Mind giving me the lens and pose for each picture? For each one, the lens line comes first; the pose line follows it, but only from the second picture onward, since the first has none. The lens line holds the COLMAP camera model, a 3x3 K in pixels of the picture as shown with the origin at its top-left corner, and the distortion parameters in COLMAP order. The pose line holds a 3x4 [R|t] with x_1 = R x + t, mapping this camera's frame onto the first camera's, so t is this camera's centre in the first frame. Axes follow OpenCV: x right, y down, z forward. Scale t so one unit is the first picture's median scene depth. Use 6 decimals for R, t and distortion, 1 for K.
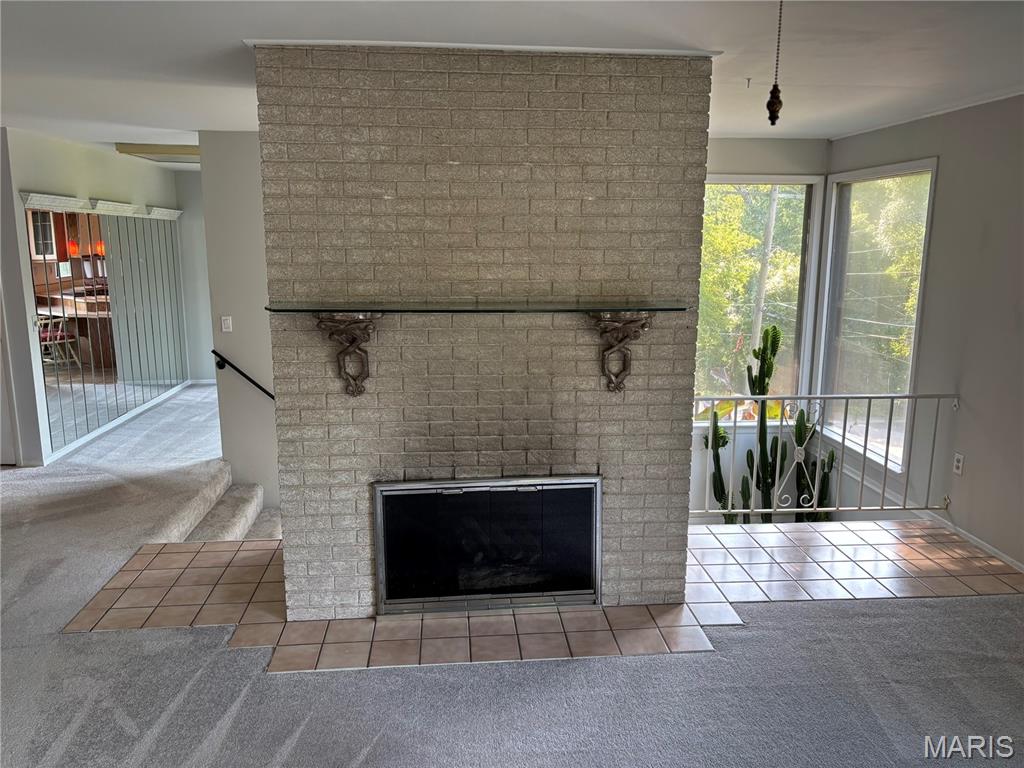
lens RADIAL K [[772.8, 0, 511.2], [0, 772.8, 382.6], [0, 0, 1]] dist [0.053390, -0.064076]
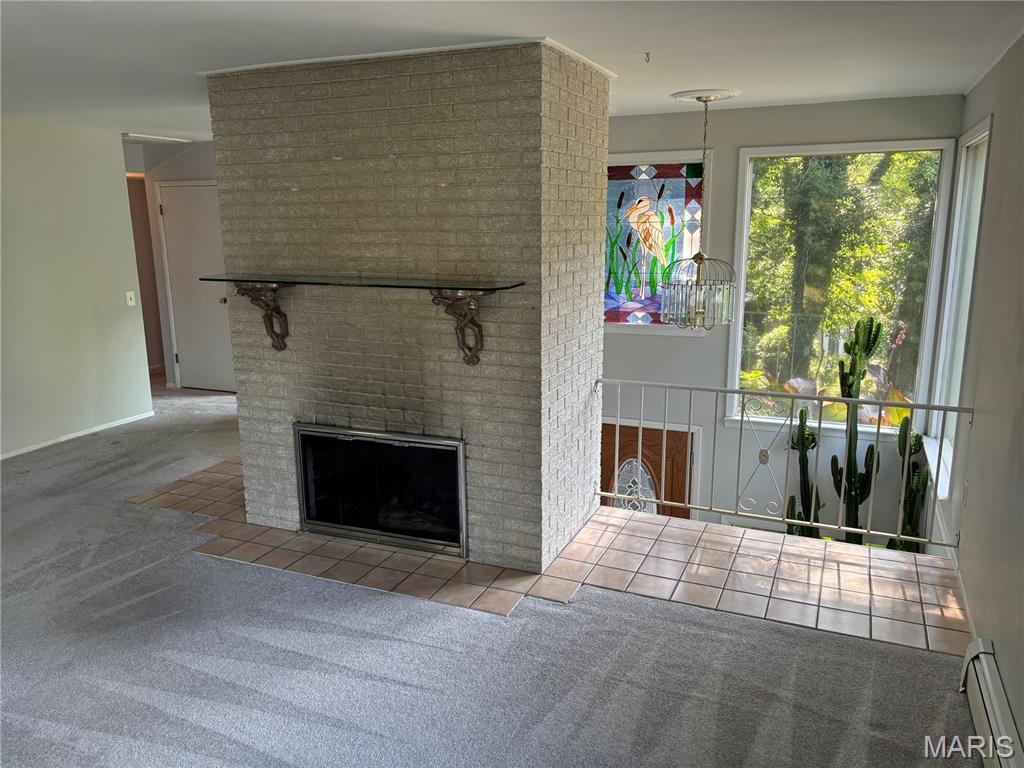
lens RADIAL K [[772.8, 0, 515.0], [0, 772.8, 382.7], [0, 0, 1]] dist [0.053390, -0.064076]
pose [[0.877634, 0.088690, -0.471054, 0.715150], [-0.076249, 0.996051, 0.045475, -0.016672], [0.473227, -0.003993, 0.880932, 0.080293]]
